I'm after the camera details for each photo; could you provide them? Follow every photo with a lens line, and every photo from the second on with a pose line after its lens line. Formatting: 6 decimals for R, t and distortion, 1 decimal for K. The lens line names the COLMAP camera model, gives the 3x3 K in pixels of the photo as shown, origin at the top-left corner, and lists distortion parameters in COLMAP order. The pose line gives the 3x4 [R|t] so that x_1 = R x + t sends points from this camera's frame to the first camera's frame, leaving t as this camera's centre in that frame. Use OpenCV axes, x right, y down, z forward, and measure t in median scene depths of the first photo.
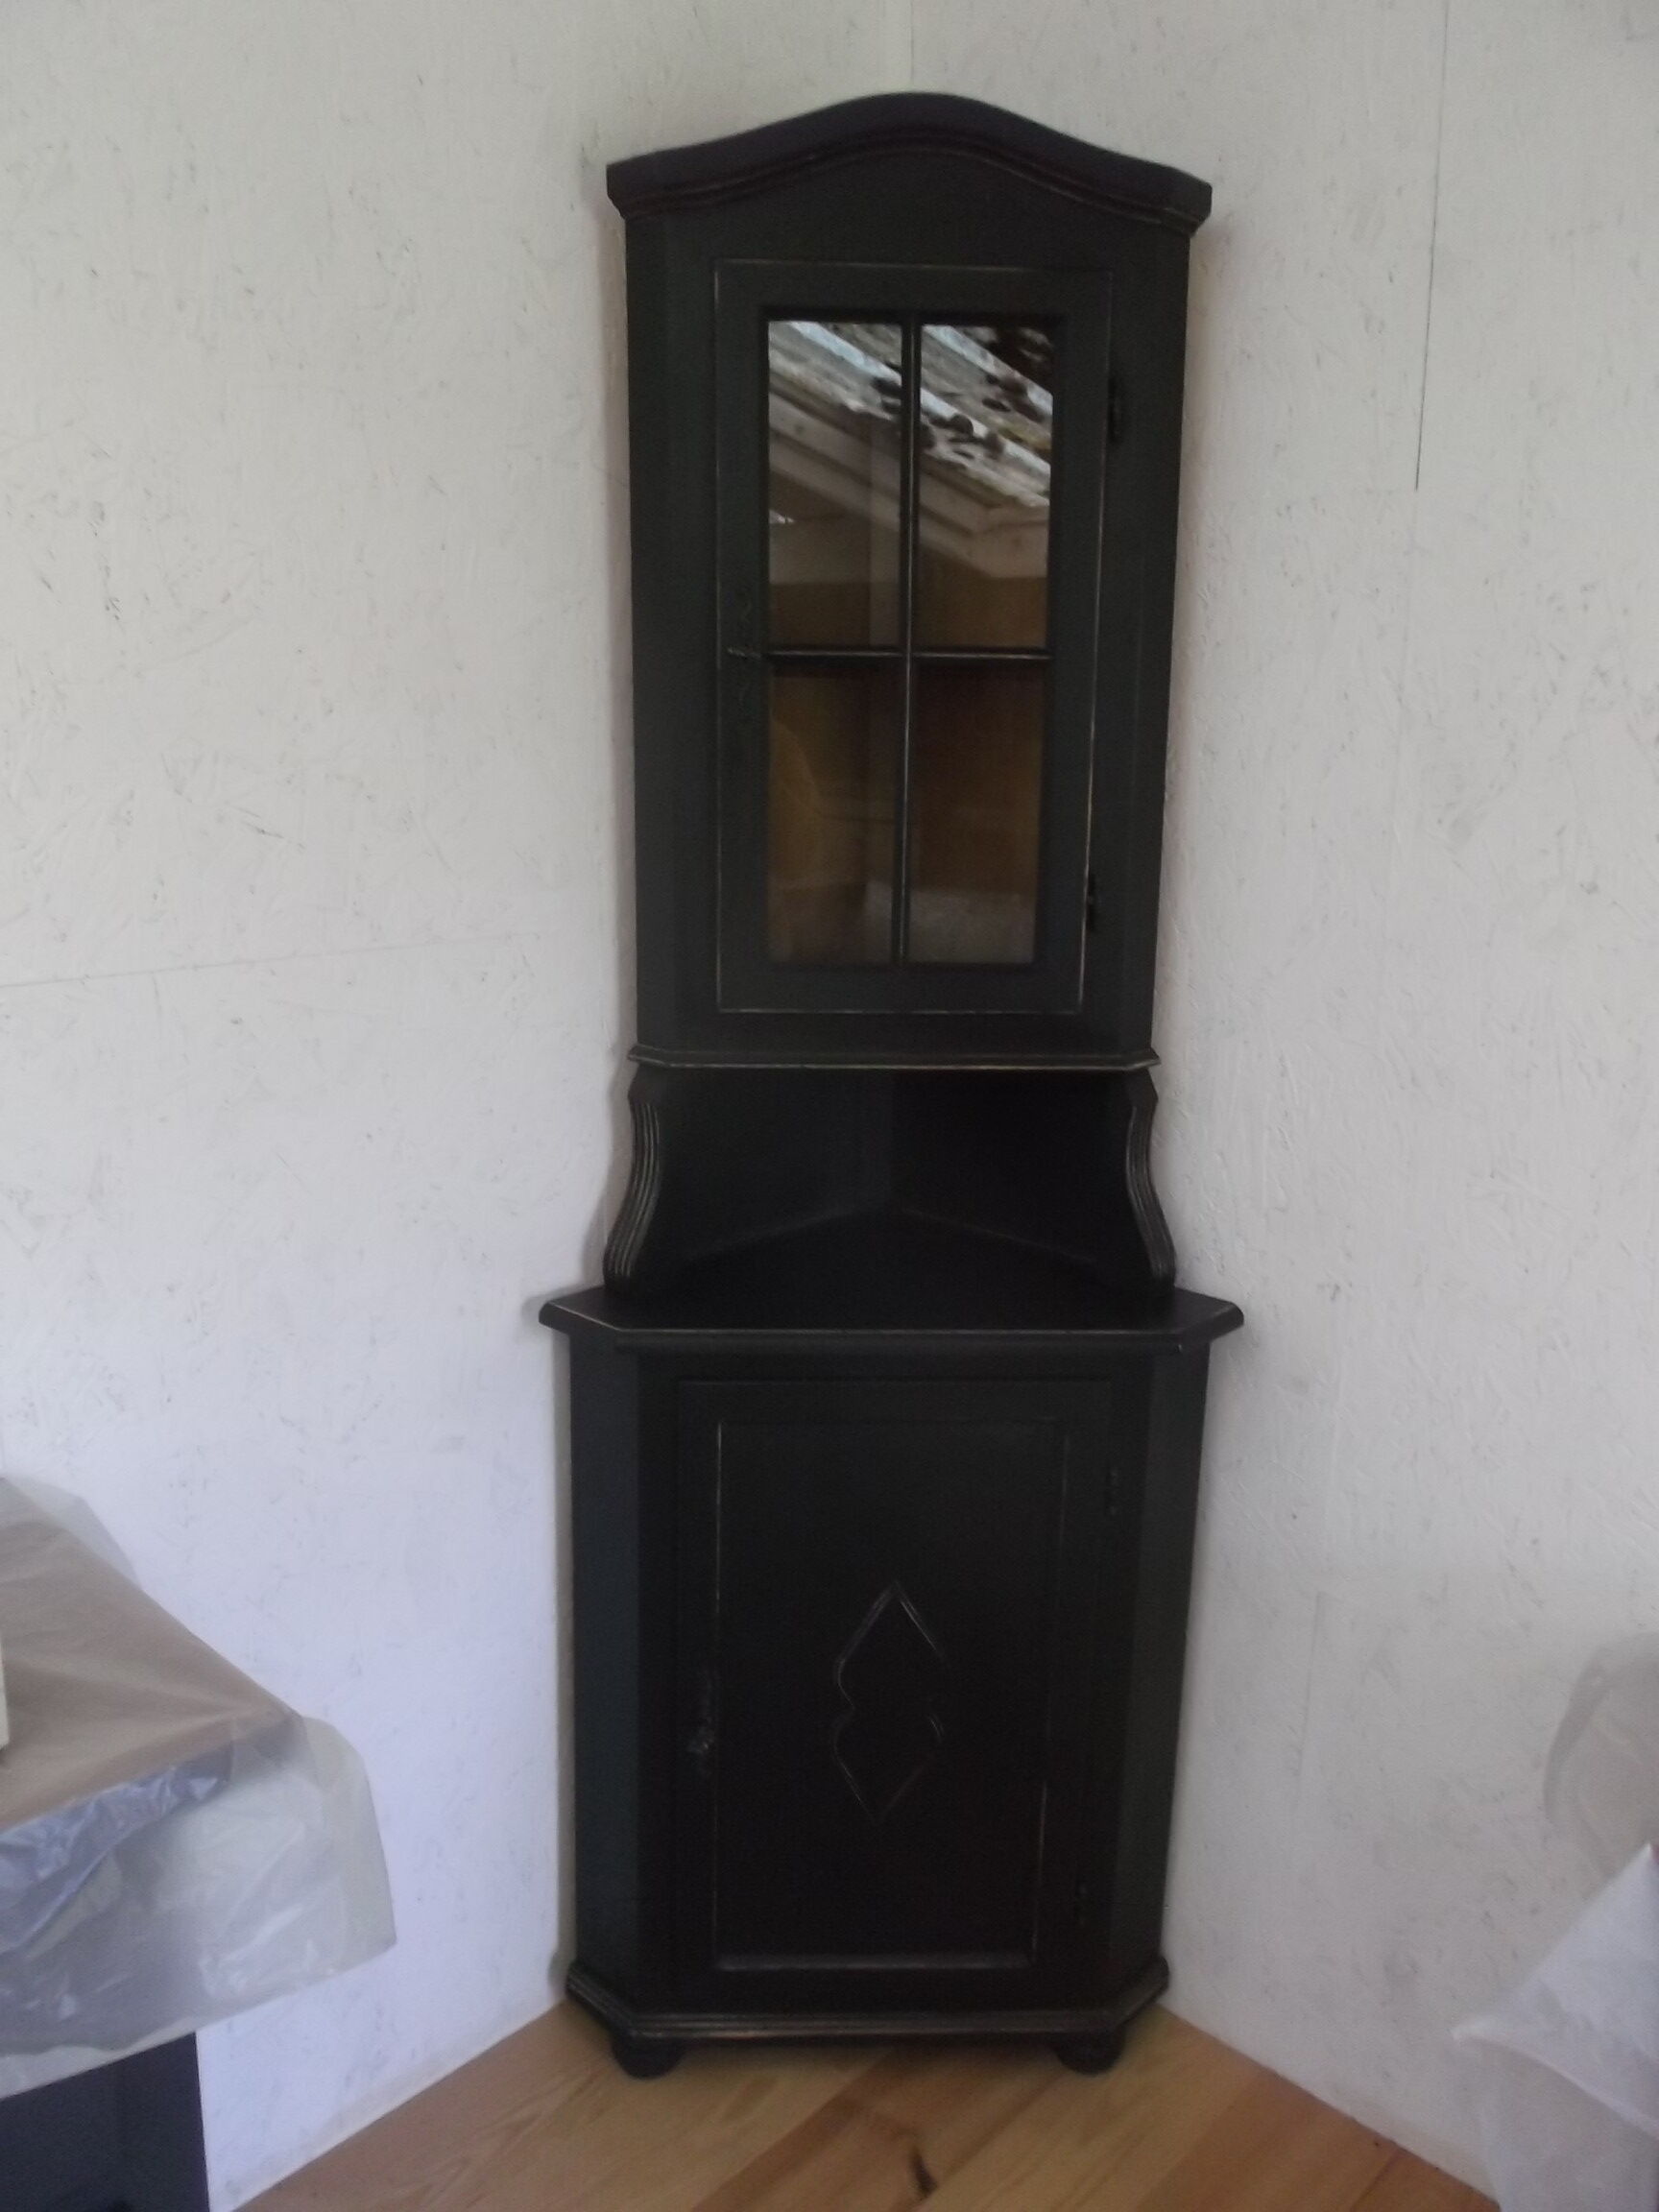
lens RADIAL K [[1761.3, 0, 893.8], [0, 1761.3, 1132.4], [0, 0, 1]] dist [-0.015489, -0.009345]
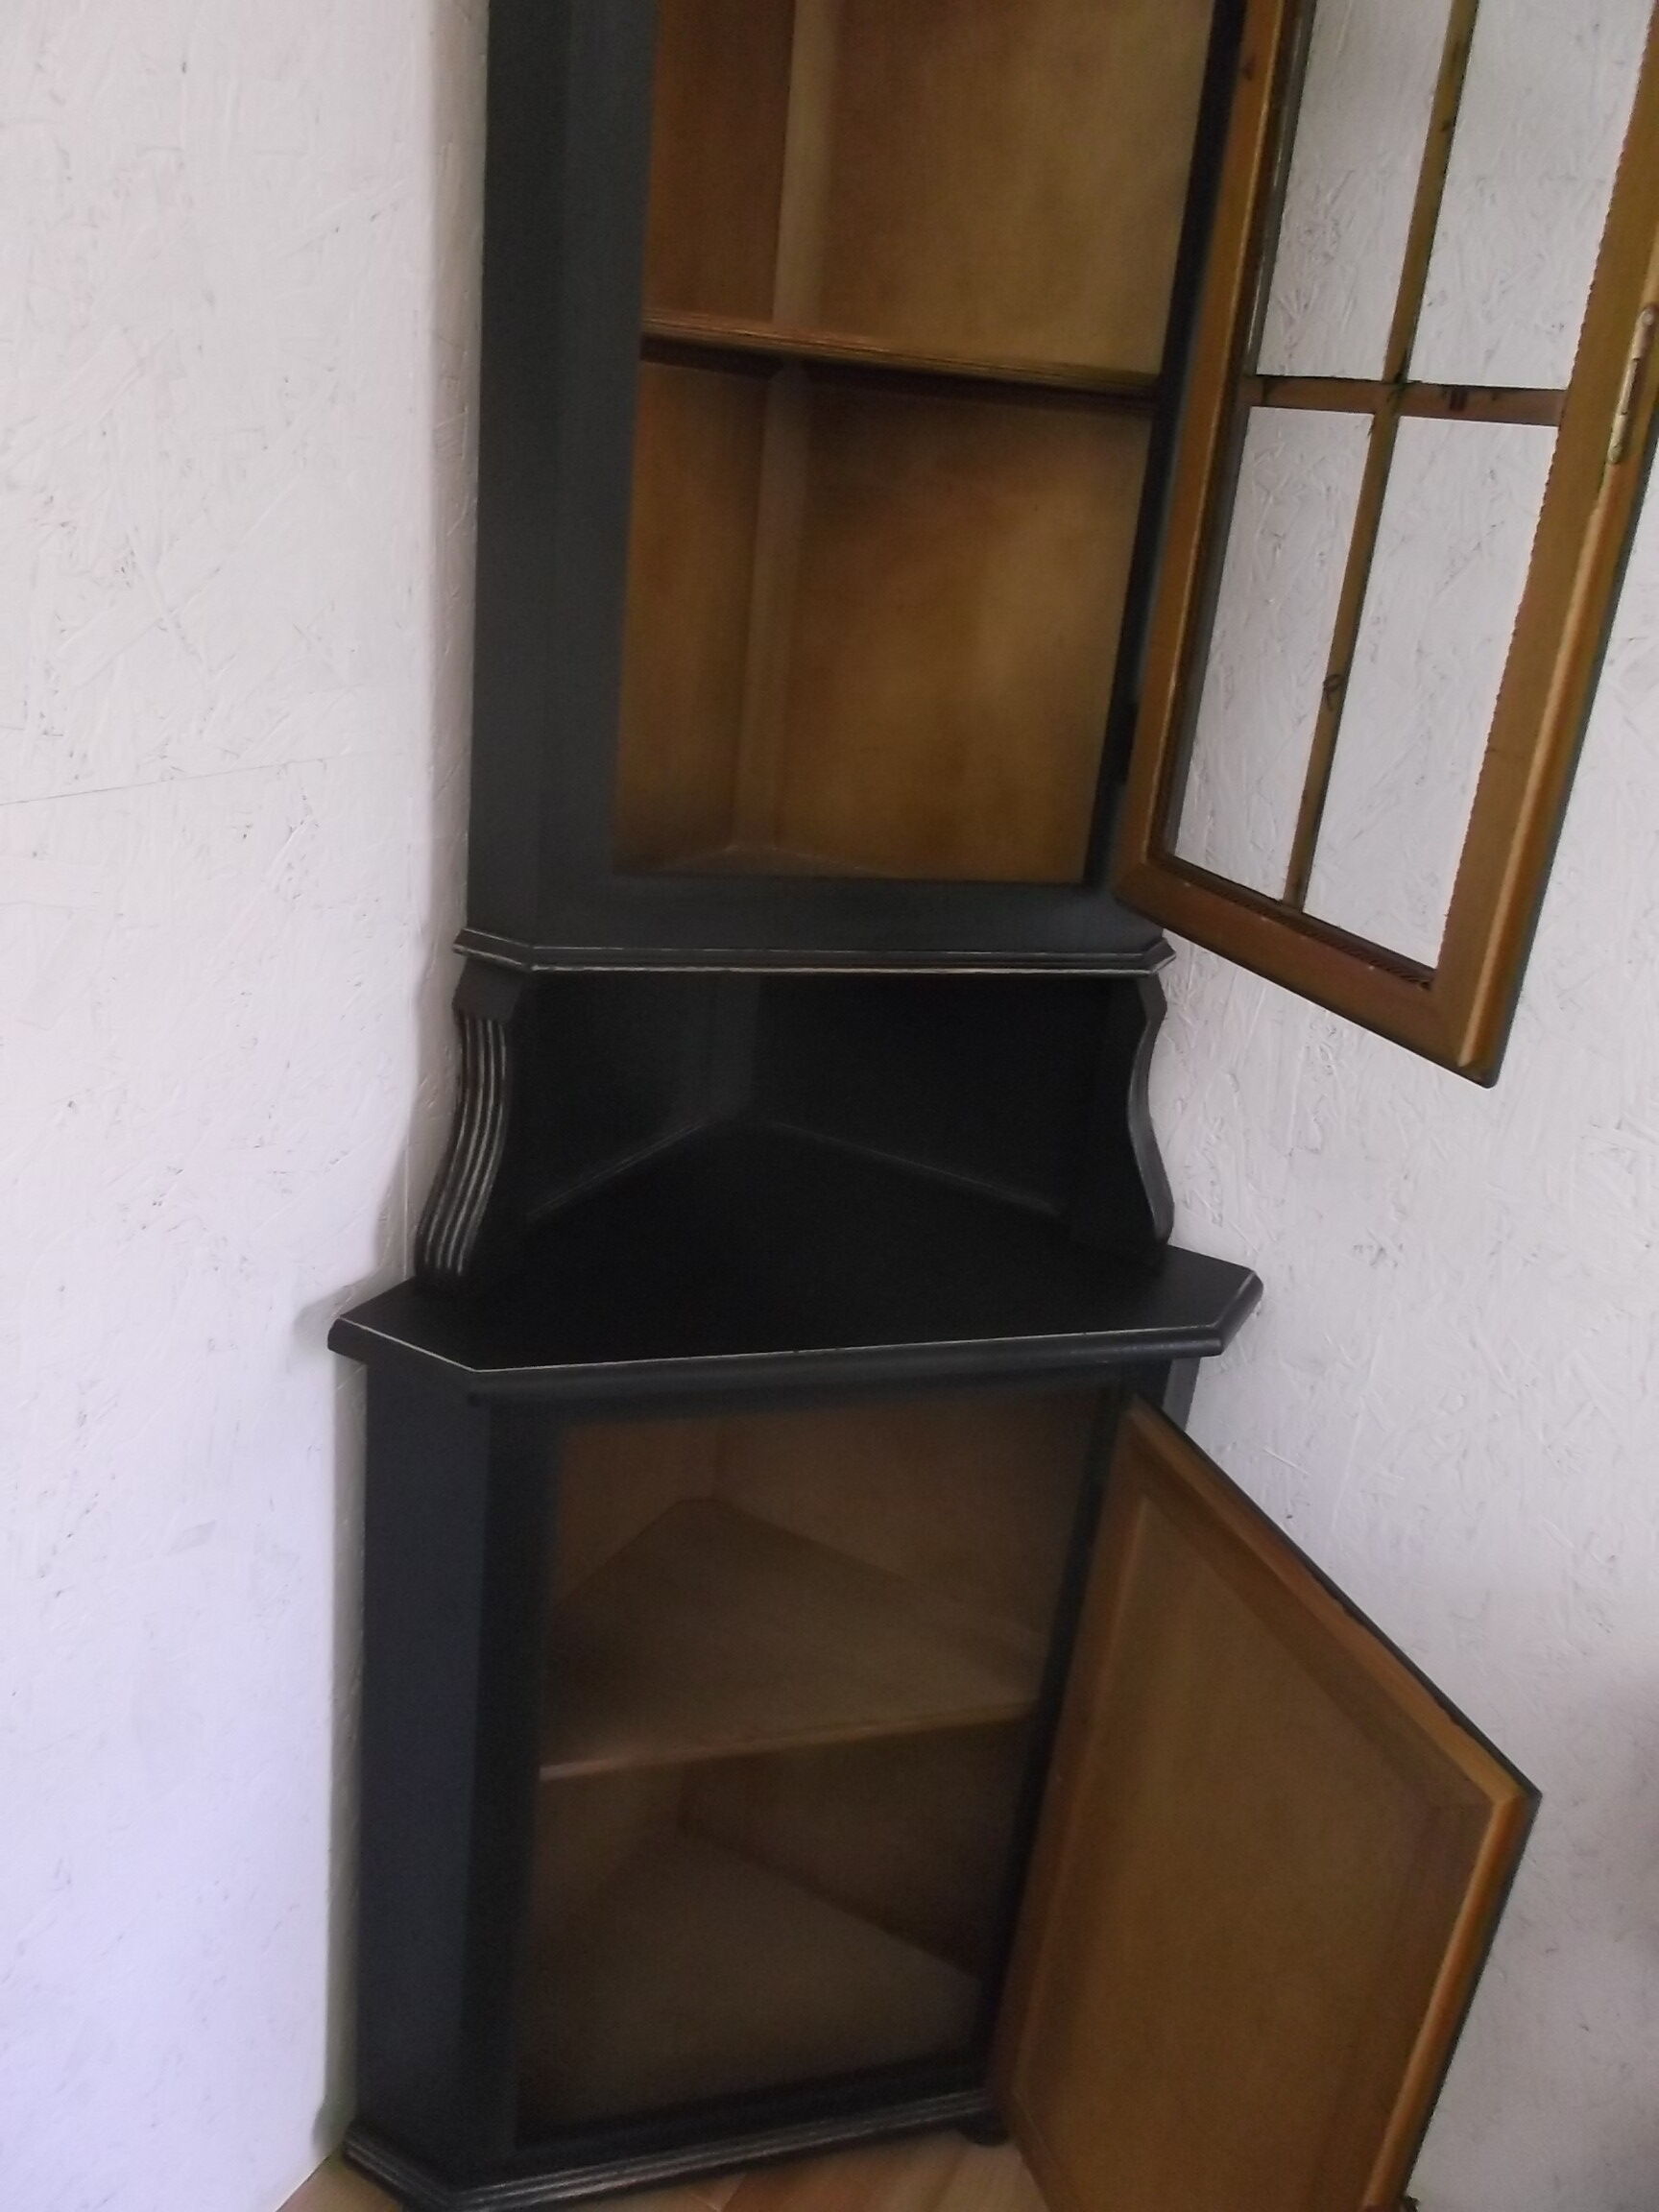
lens RADIAL K [[1761.3, 0, 904.0], [0, 1761.3, 1142.4], [0, 0, 1]] dist [-0.015489, -0.009345]
pose [[0.962408, -0.018243, 0.270994, -0.167343], [-0.024161, 0.988036, 0.152321, -0.074784], [-0.270531, -0.153142, 0.950453, 0.313621]]
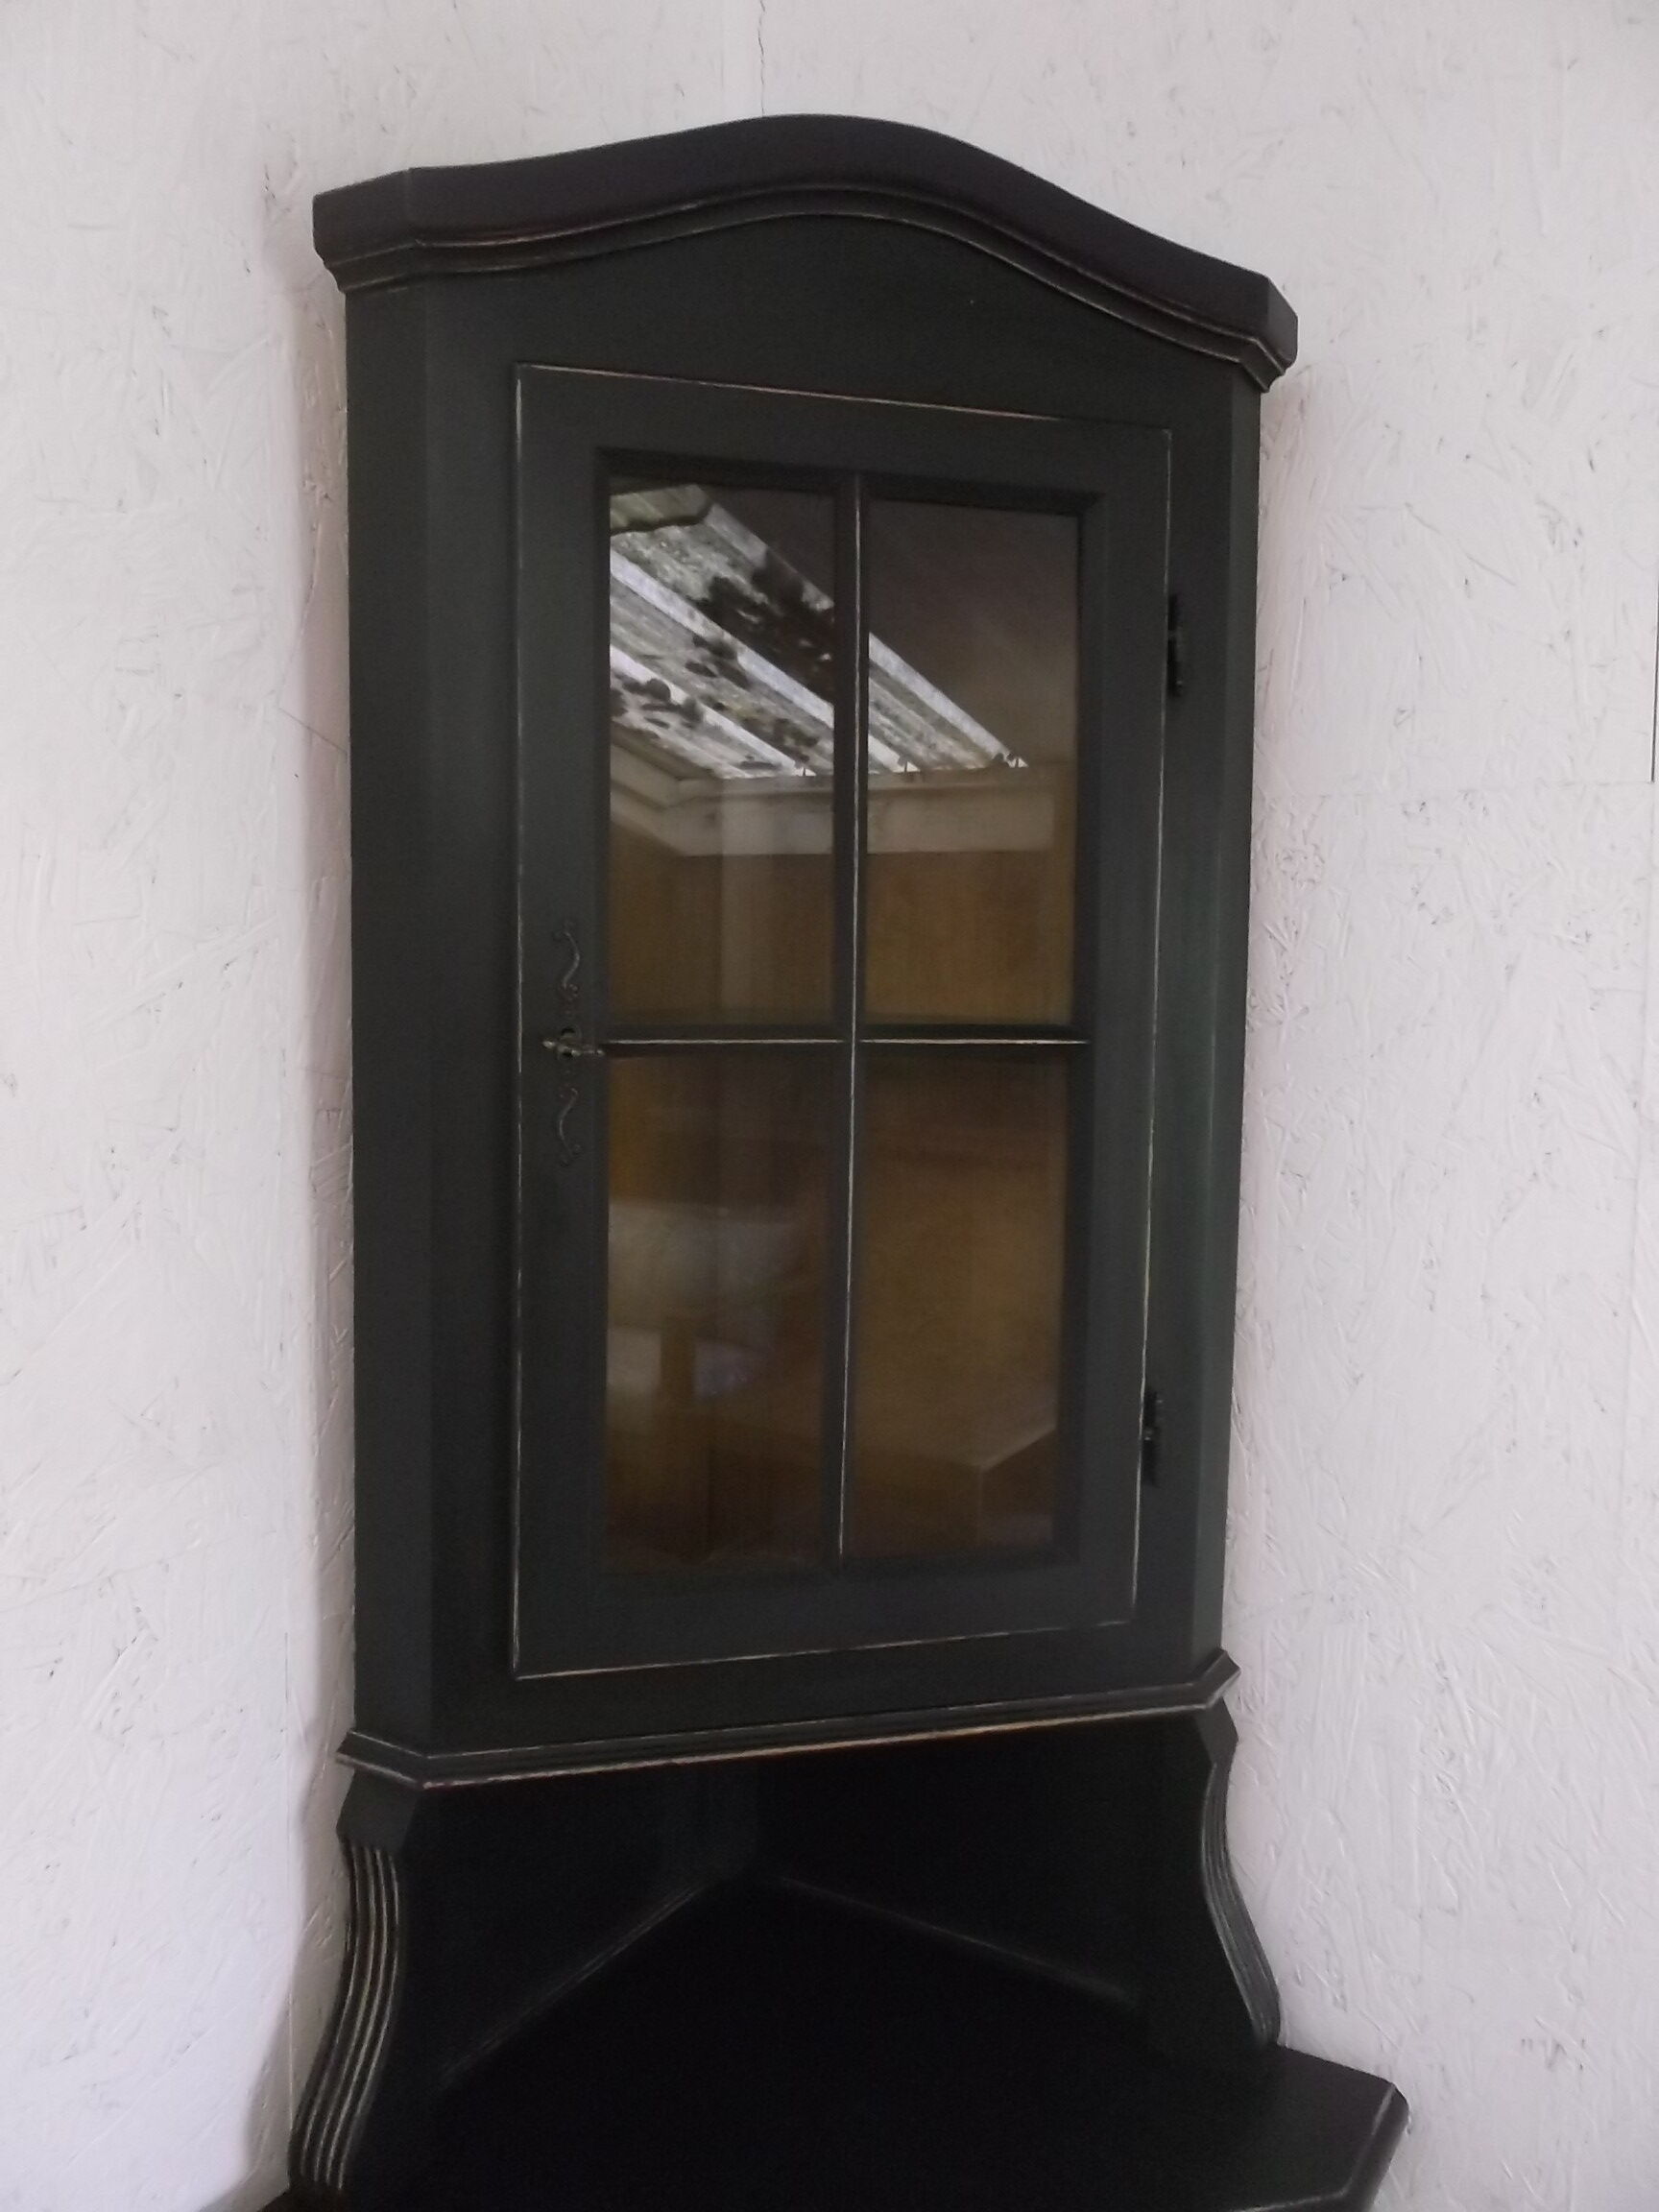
lens RADIAL K [[1805.3, 0, 891.7], [0, 1805.3, 1128.0], [0, 0, 1]] dist [-0.025646, 0.009270]
pose [[0.980461, -0.017261, 0.195953, -0.088079], [0.046363, 0.988357, -0.144919, -0.145409], [-0.191170, 0.151173, 0.969846, 0.397551]]
